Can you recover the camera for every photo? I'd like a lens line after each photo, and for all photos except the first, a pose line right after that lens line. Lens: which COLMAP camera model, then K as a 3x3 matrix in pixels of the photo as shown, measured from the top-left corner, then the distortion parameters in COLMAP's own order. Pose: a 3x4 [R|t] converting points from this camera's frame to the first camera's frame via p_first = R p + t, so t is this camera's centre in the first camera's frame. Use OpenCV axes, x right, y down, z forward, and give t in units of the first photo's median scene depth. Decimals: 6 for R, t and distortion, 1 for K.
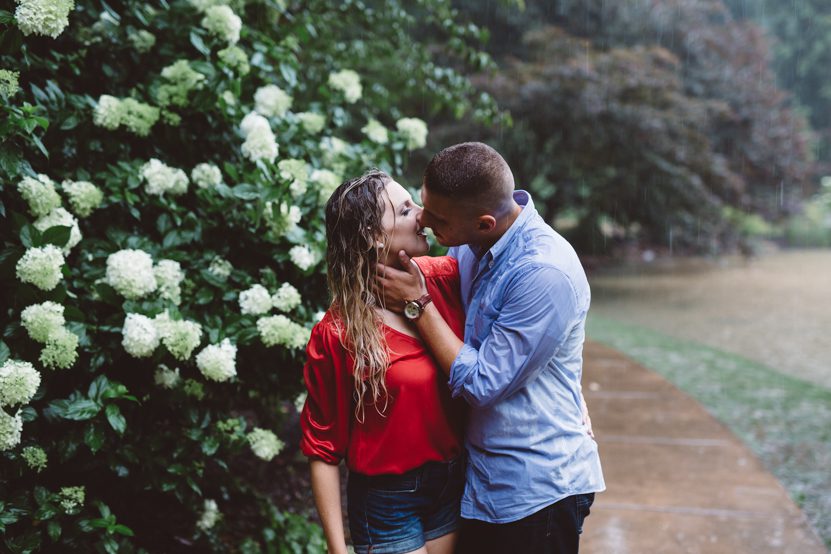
lens RADIAL K [[1210.2, 0, 415.5], [0, 1210.2, 277.0], [0, 0, 1]] dist [-0.010822, 0.010310]
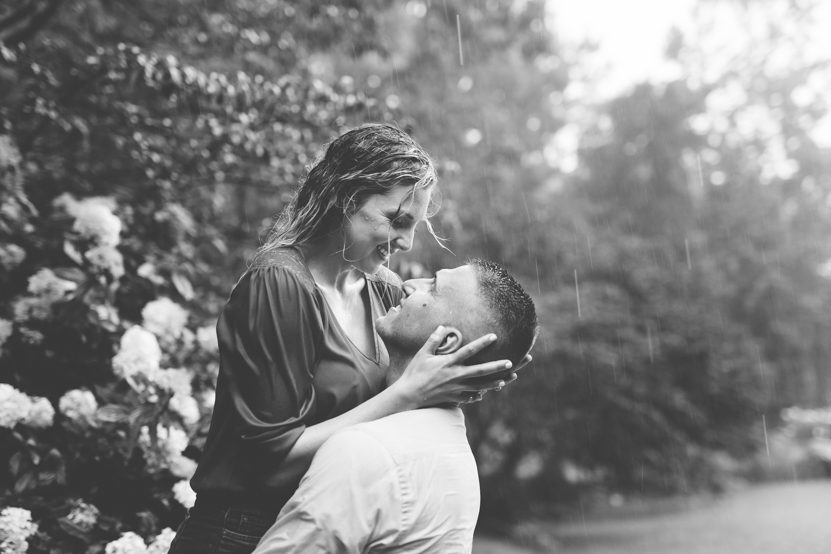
lens RADIAL K [[1210.2, 0, 415.5], [0, 1210.2, 277.0], [0, 0, 1]] dist [-0.010822, 0.010310]
pose [[0.997663, -0.055426, 0.039959, 0.027801], [0.062633, 0.975564, -0.210599, 0.018962], [-0.027309, 0.212610, 0.976755, 0.174467]]
